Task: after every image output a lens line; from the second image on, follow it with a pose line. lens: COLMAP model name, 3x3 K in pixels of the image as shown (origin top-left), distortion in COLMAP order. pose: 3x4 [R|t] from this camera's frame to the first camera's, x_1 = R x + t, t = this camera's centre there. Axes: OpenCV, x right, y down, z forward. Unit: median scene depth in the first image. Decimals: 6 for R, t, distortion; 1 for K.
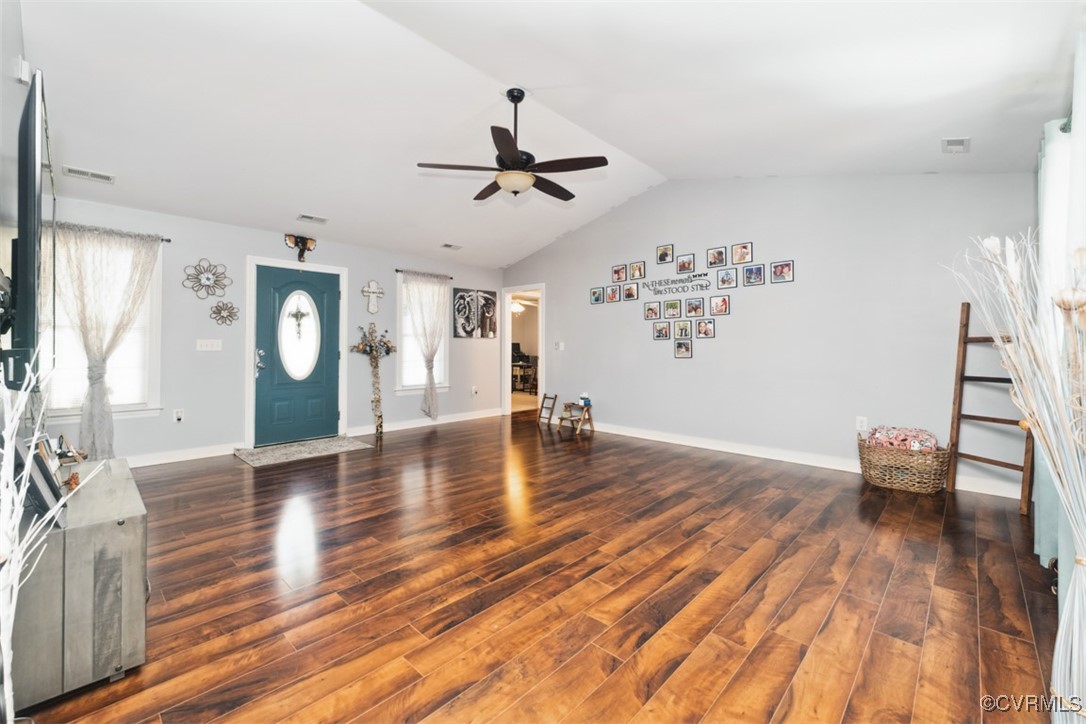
lens RADIAL K [[463.9, 0, 538.9], [0, 463.9, 351.5], [0, 0, 1]] dist [0.000806, -0.000352]
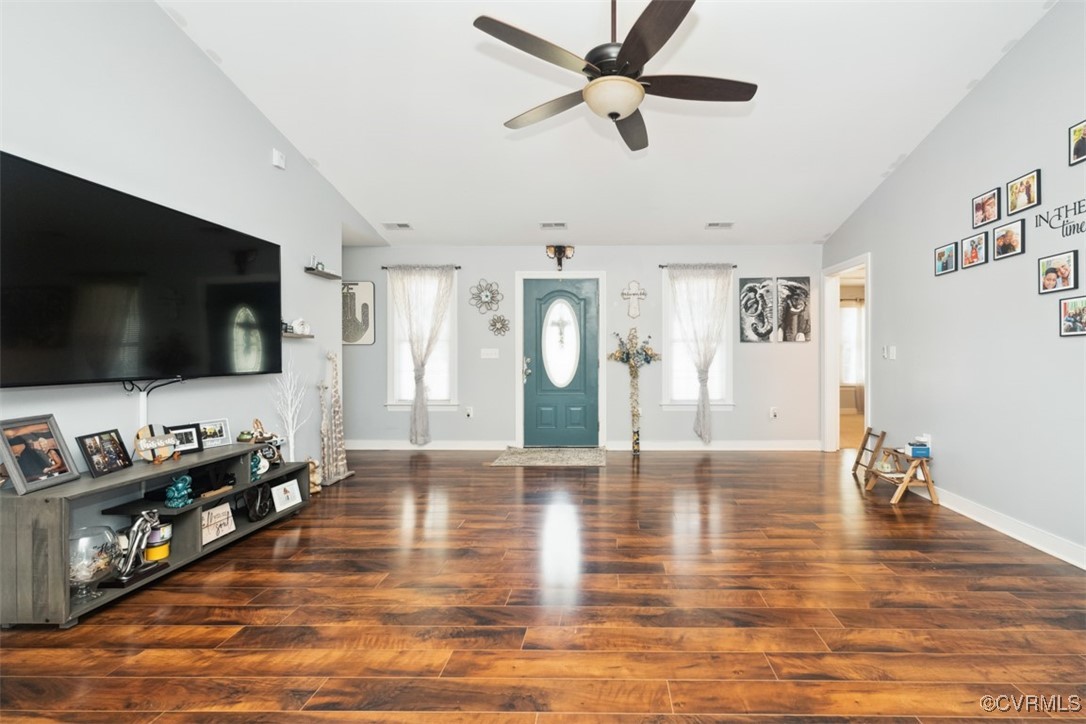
lens RADIAL K [[463.9, 0, 581.0], [0, 463.9, 363.9], [0, 0, 1]] dist [0.000806, -0.000352]
pose [[0.675293, 0.011765, -0.737456, 0.273530], [-0.004612, 0.999921, 0.011729, -0.002247], [0.737535, -0.004519, 0.675294, 0.359206]]
